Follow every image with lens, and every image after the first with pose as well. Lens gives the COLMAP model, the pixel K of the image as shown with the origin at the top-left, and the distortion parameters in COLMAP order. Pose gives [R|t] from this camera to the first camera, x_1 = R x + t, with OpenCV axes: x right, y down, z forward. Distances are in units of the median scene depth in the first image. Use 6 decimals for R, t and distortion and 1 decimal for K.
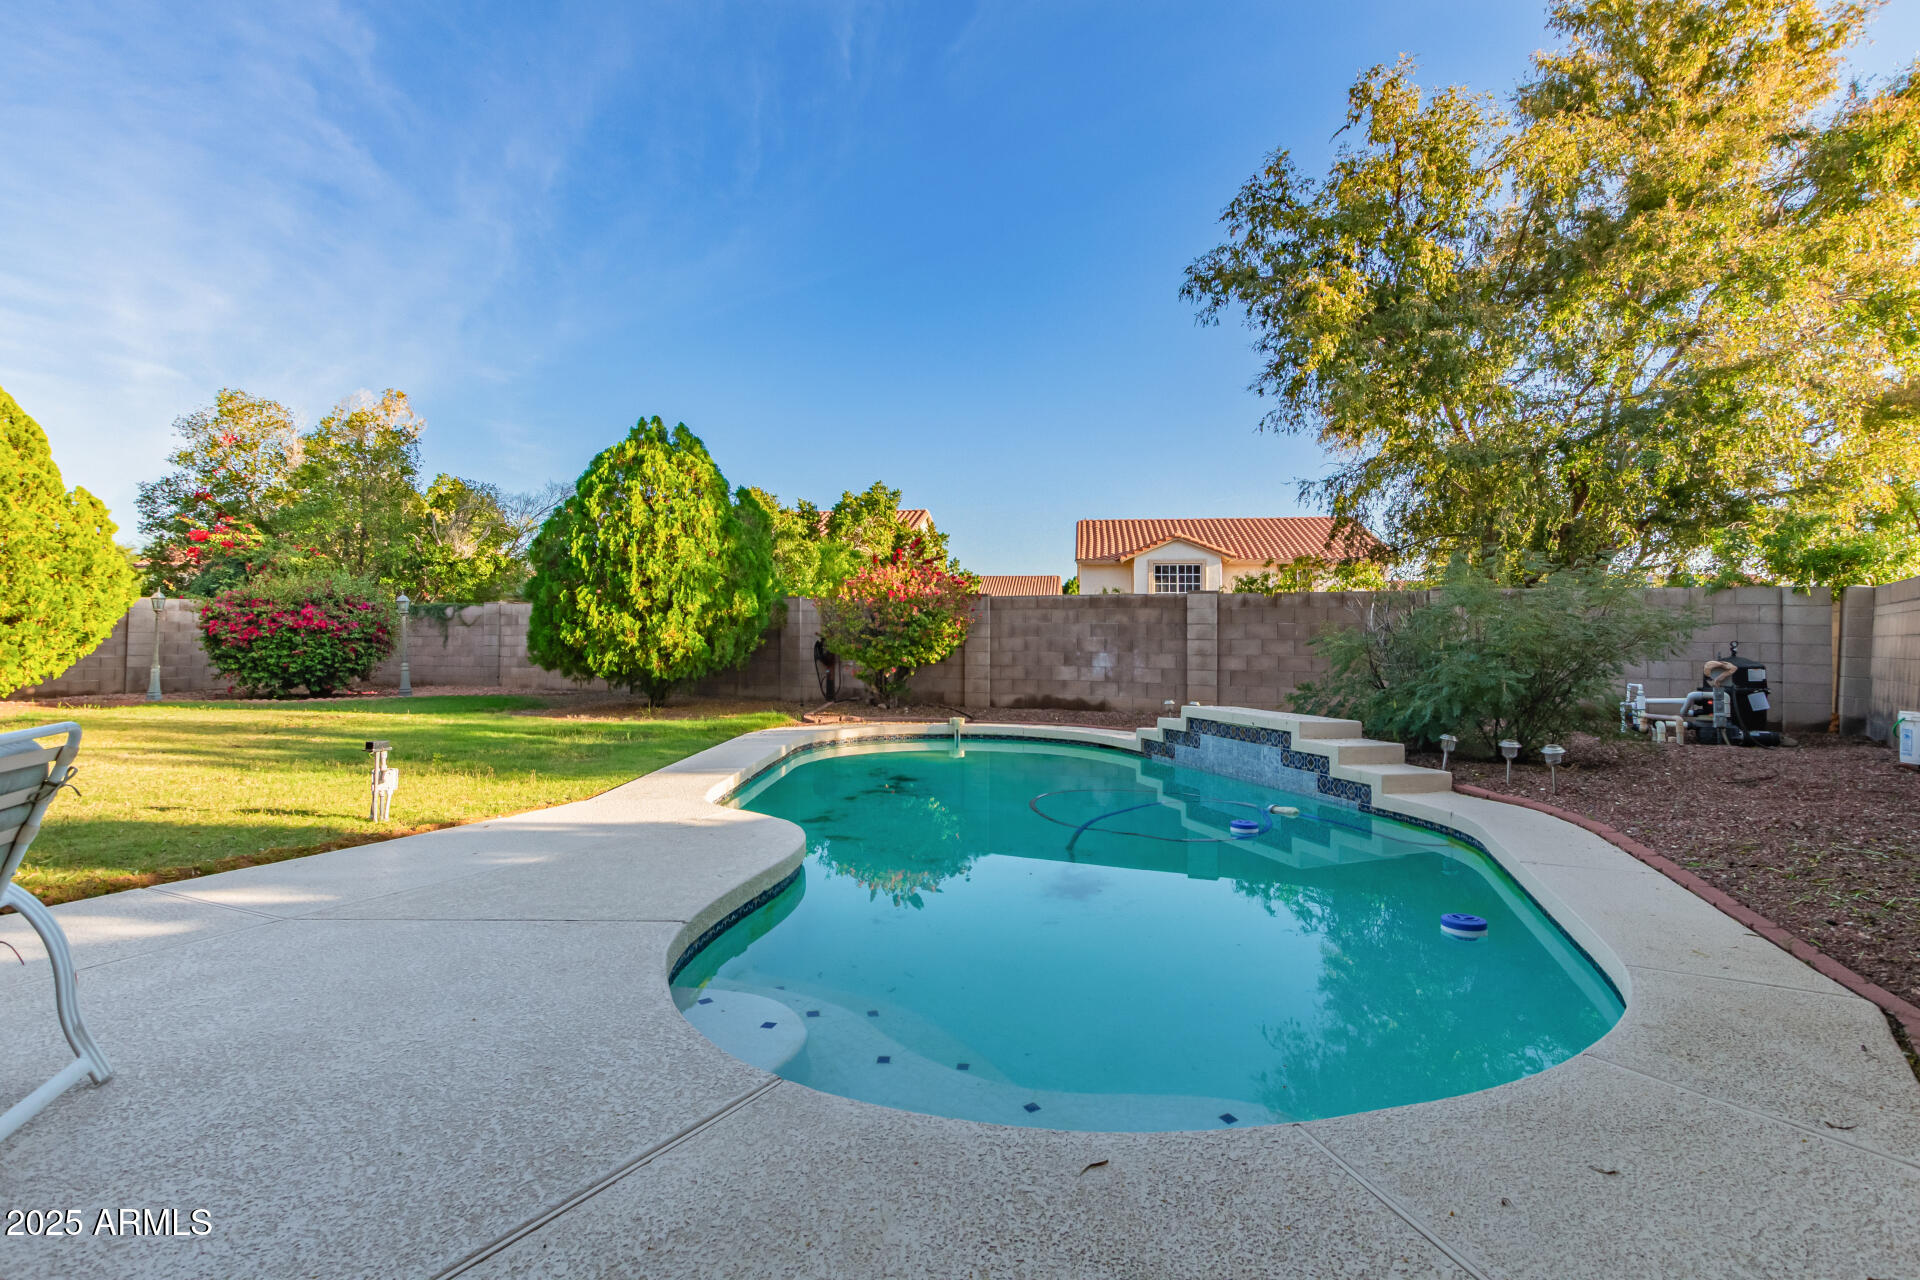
lens RADIAL K [[898.1, 0, 959.5], [0, 898.1, 645.1], [0, 0, 1]] dist [0.001653, 0.000672]
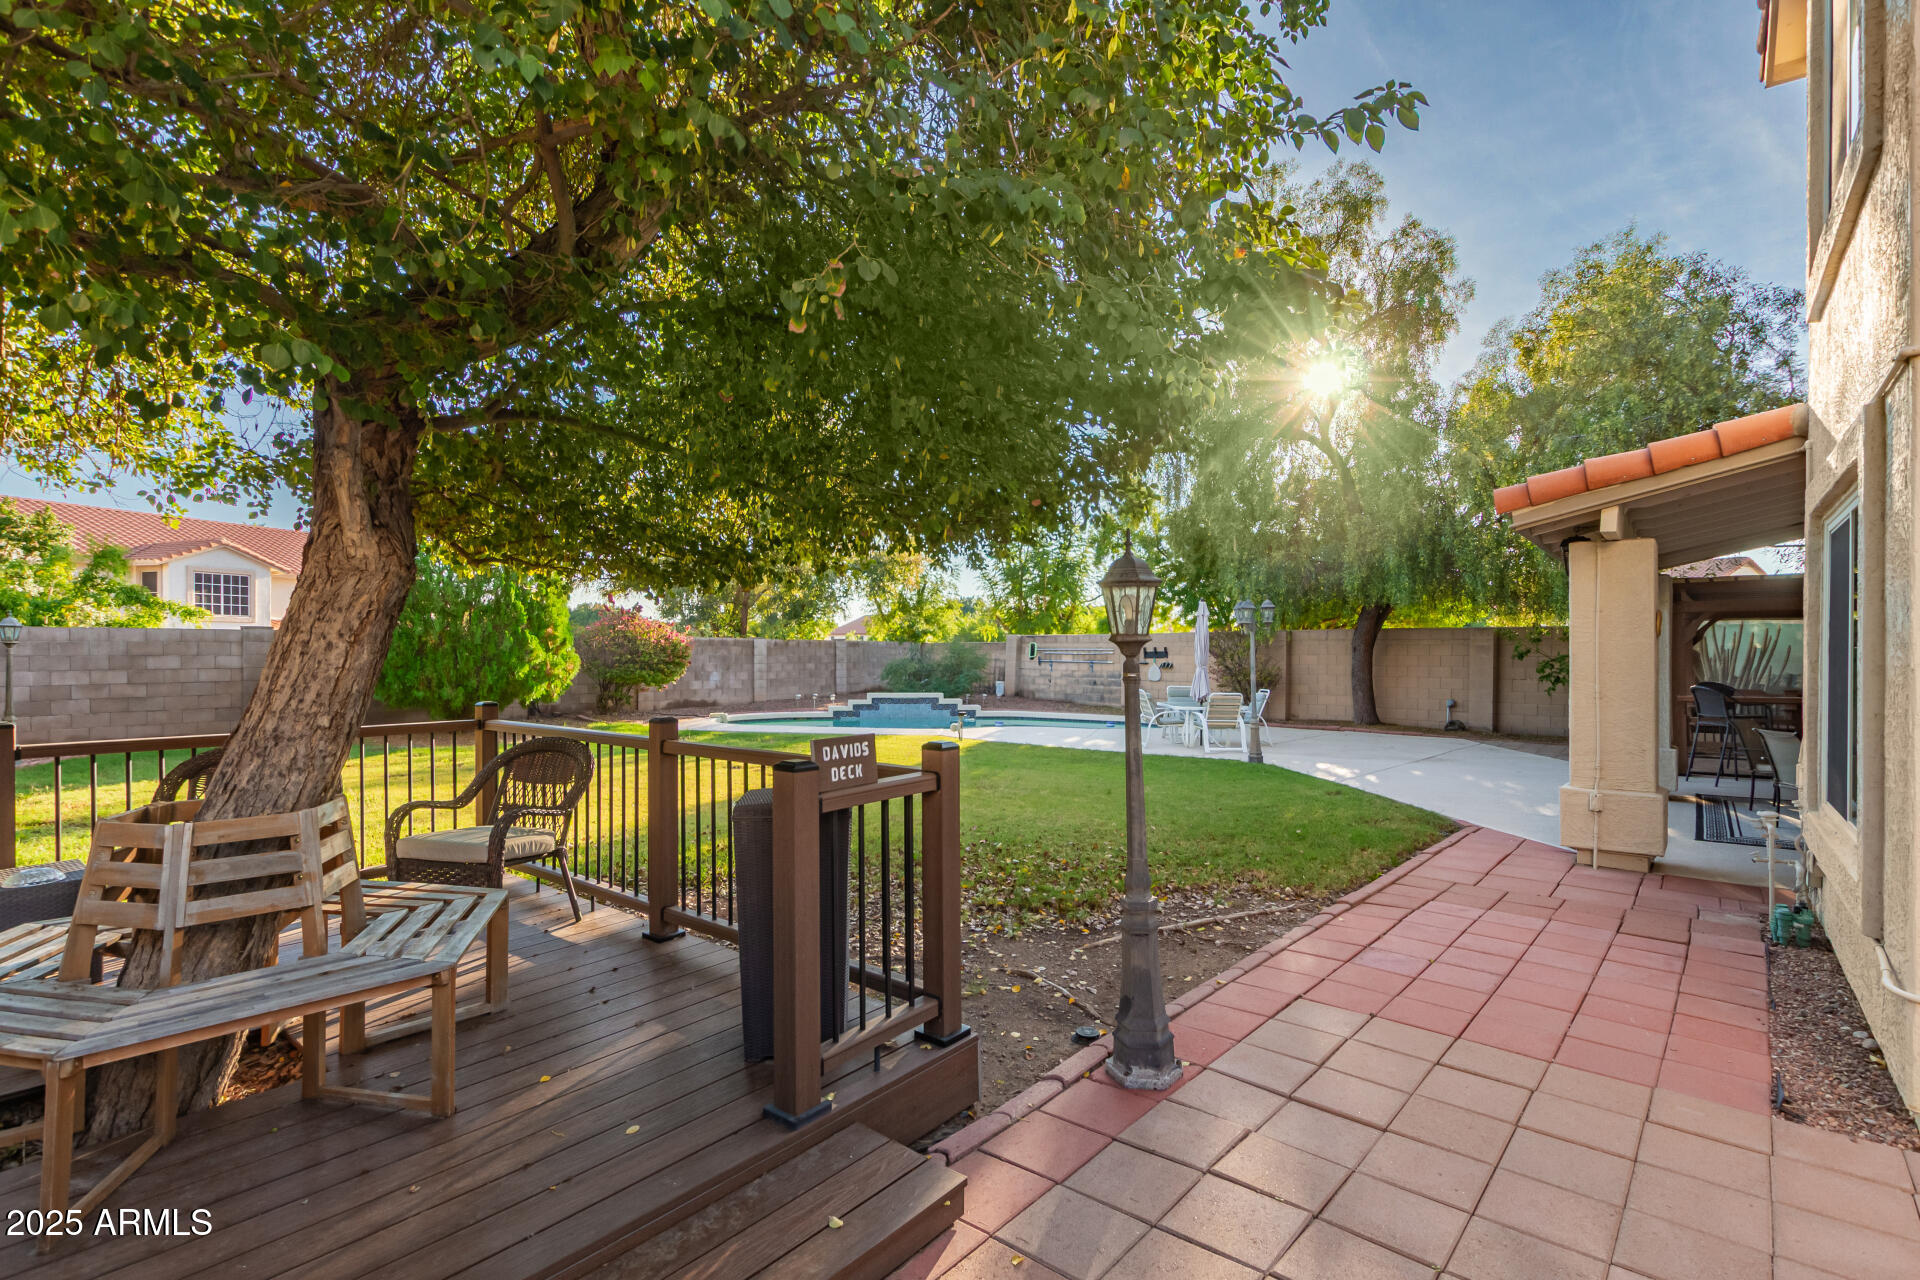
lens RADIAL K [[898.1, 0, 959.5], [0, 898.1, 645.1], [0, 0, 1]] dist [0.001653, 0.000672]
pose [[0.163163, 0.000520, 0.986599, -1.495255], [0.000687, 1.000000, -0.000641, -0.042445], [-0.986599, 0.000782, 0.163163, 0.278490]]
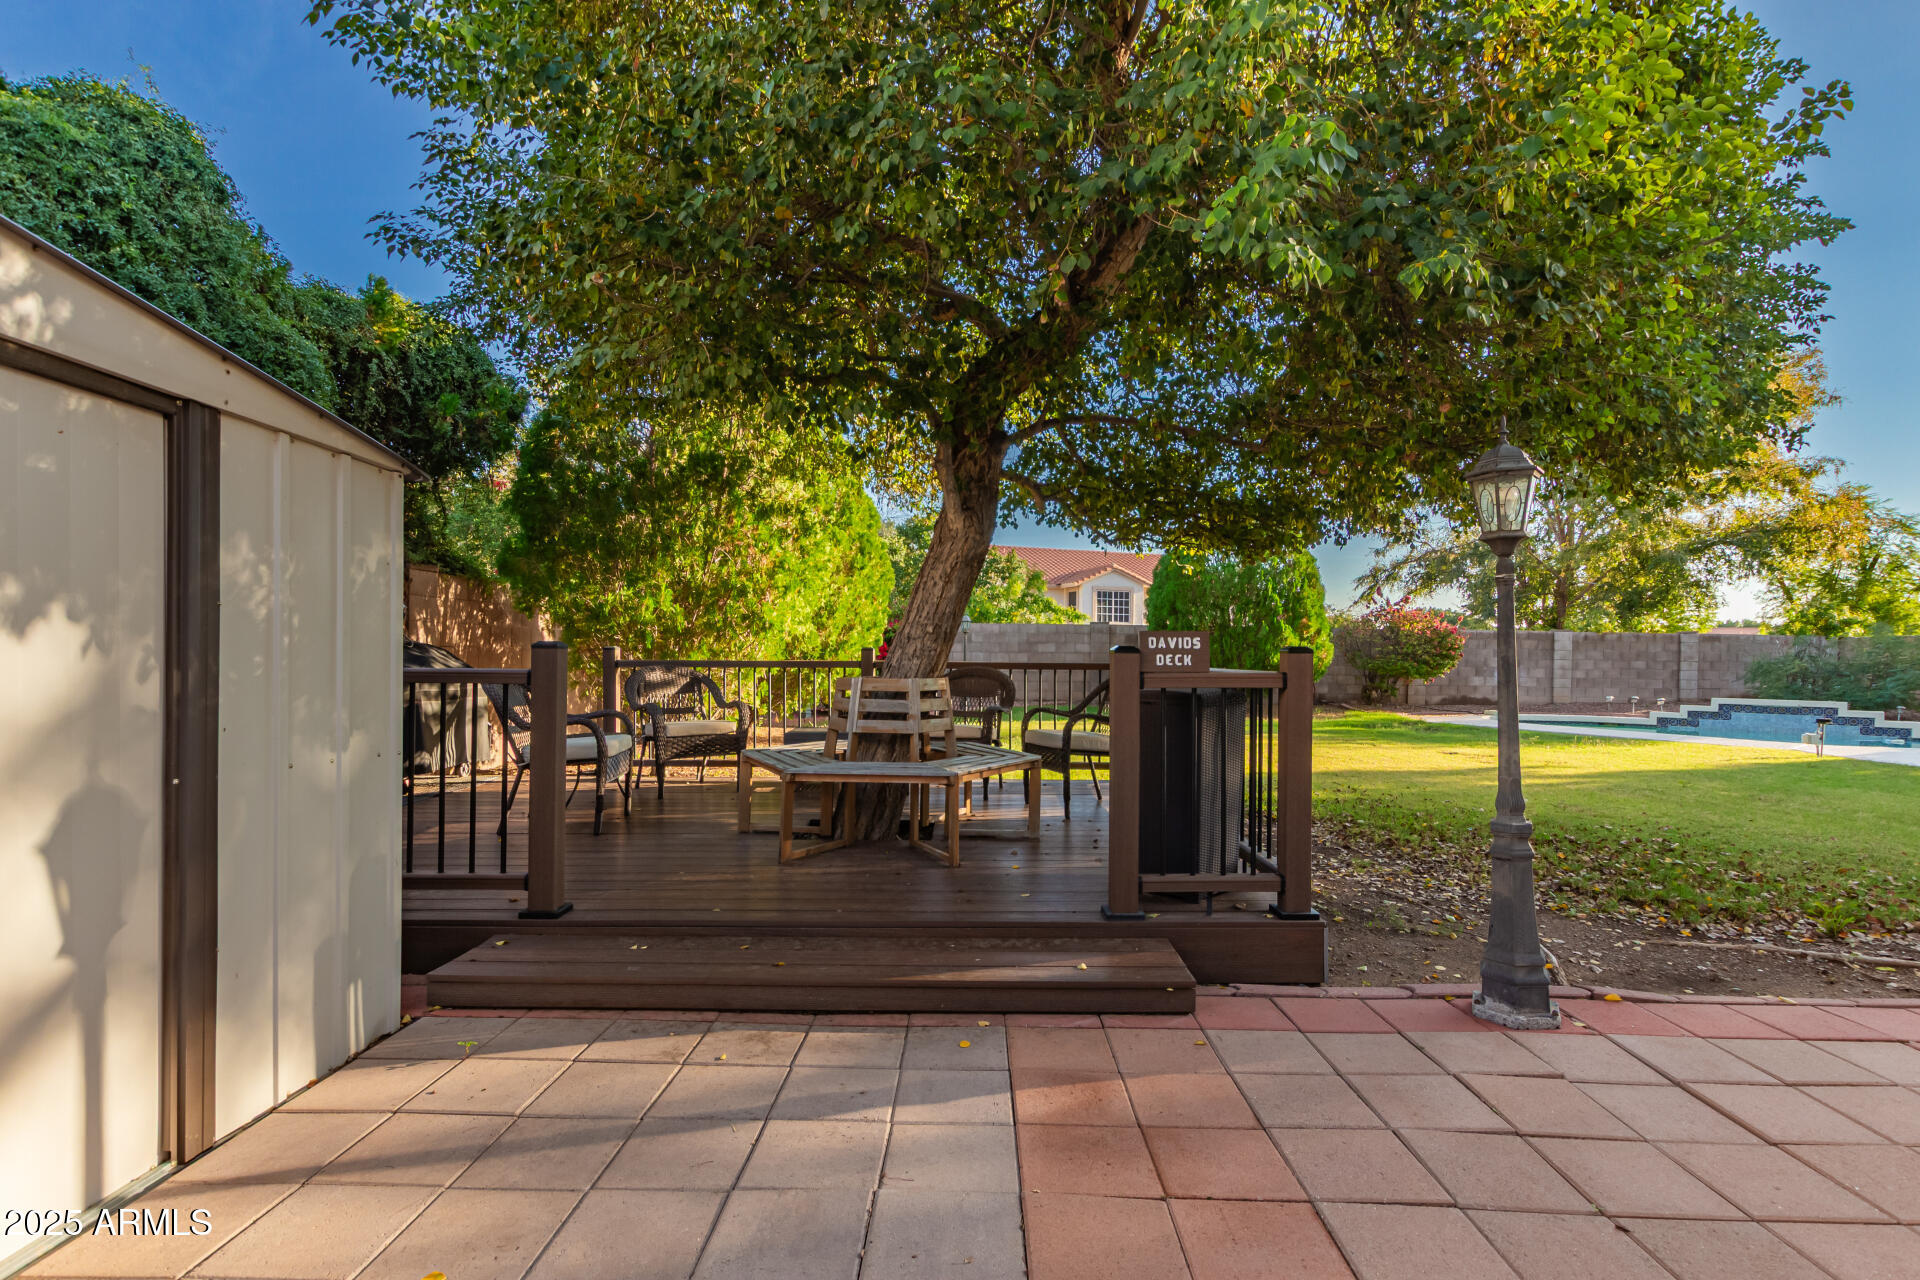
lens RADIAL K [[899.6, 0, 973.2], [0, 899.6, 667.8], [0, 0, 1]] dist [0.002864, 0.000831]
pose [[0.862088, -0.002723, 0.506751, -1.470865], [-0.006136, 0.999856, 0.015811, -0.010500], [-0.506721, -0.016740, 0.861947, 0.126298]]
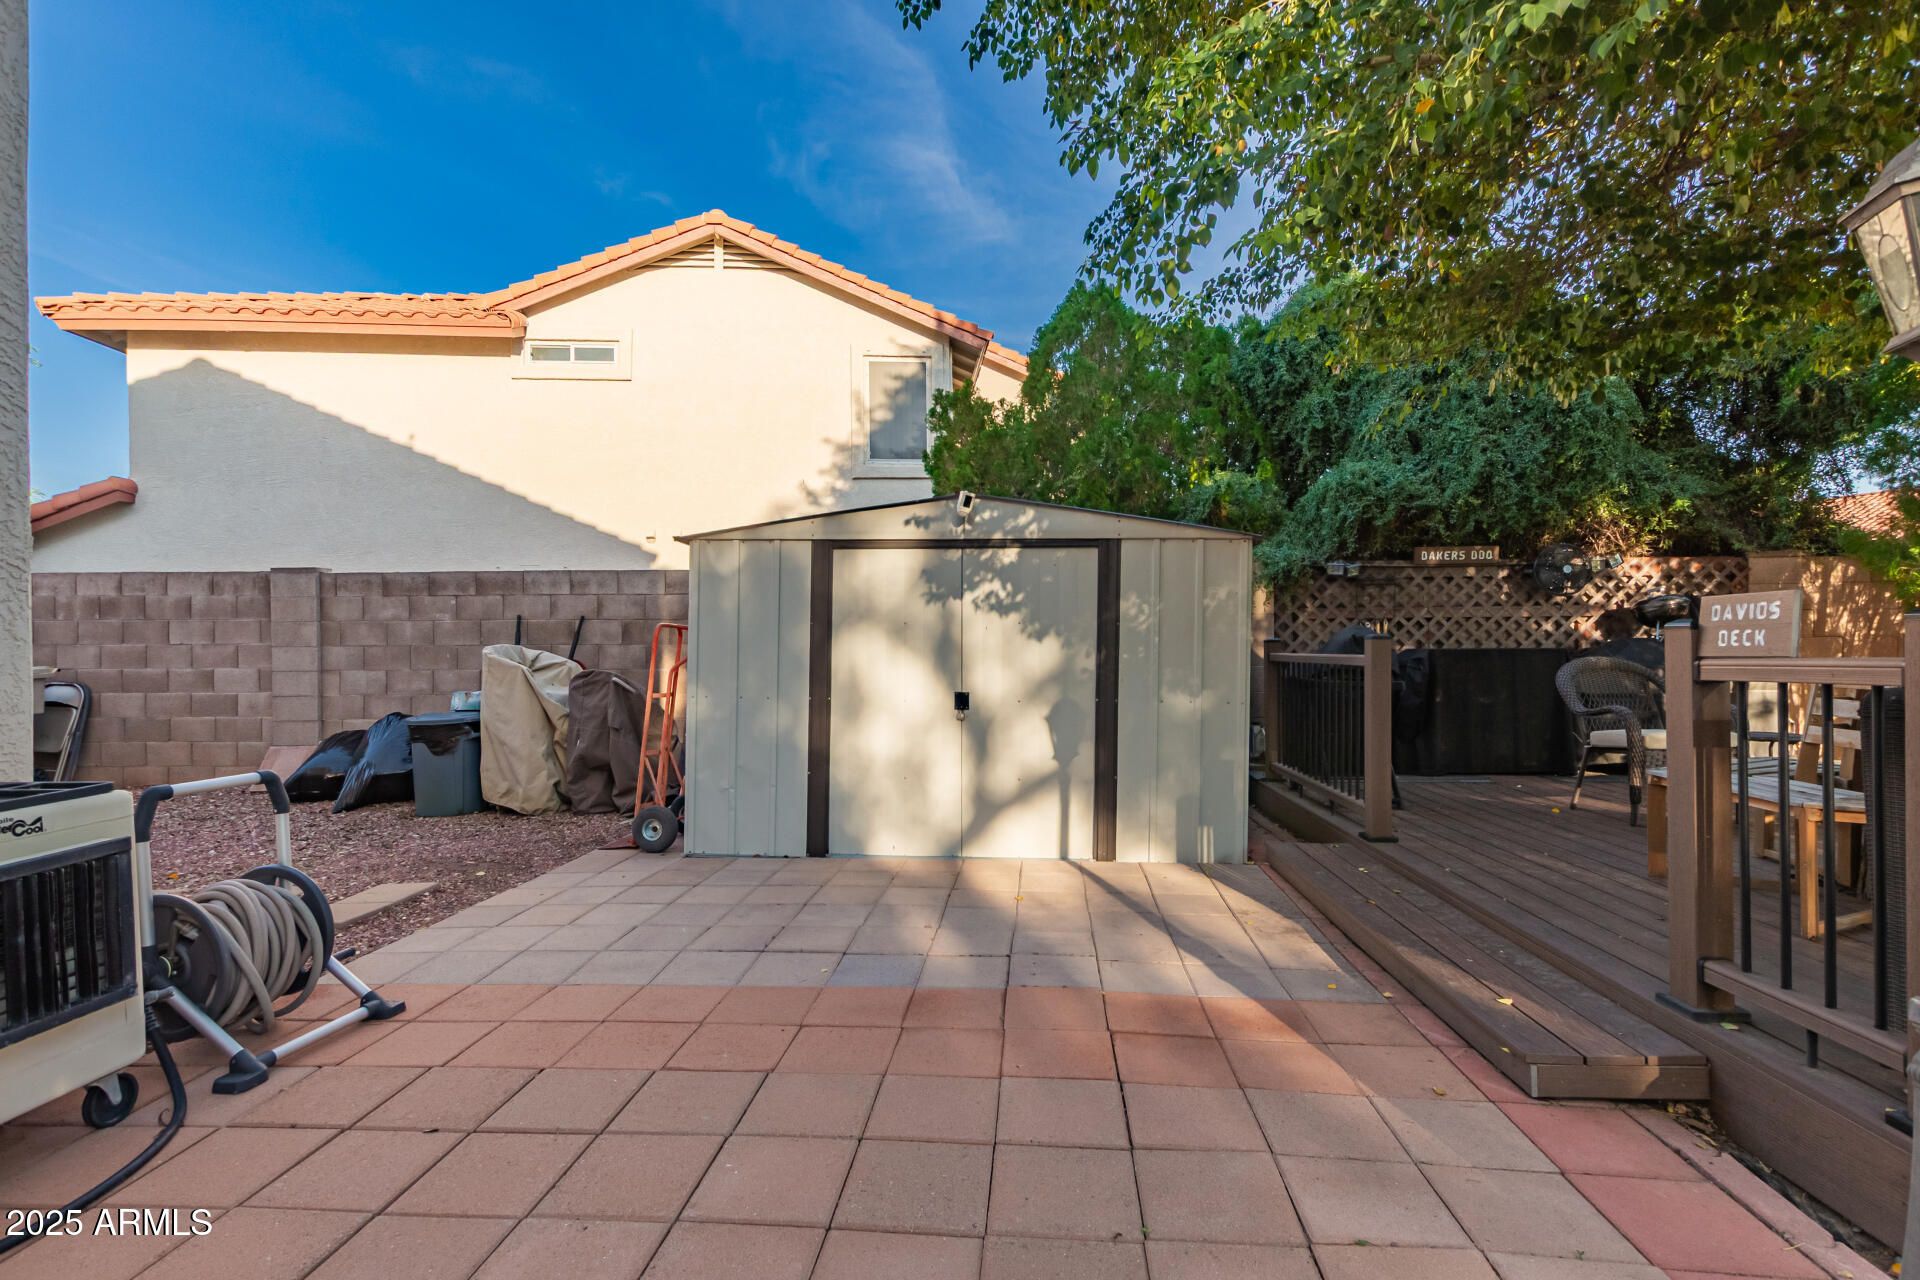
lens RADIAL K [[898.1, 0, 959.5], [0, 898.1, 645.1], [0, 0, 1]] dist [0.001653, 0.000672]
pose [[0.442657, -0.012510, -0.896604, -1.167870], [0.009167, 0.999914, -0.009426, -0.007072], [0.896644, -0.004046, 0.442734, 0.114710]]
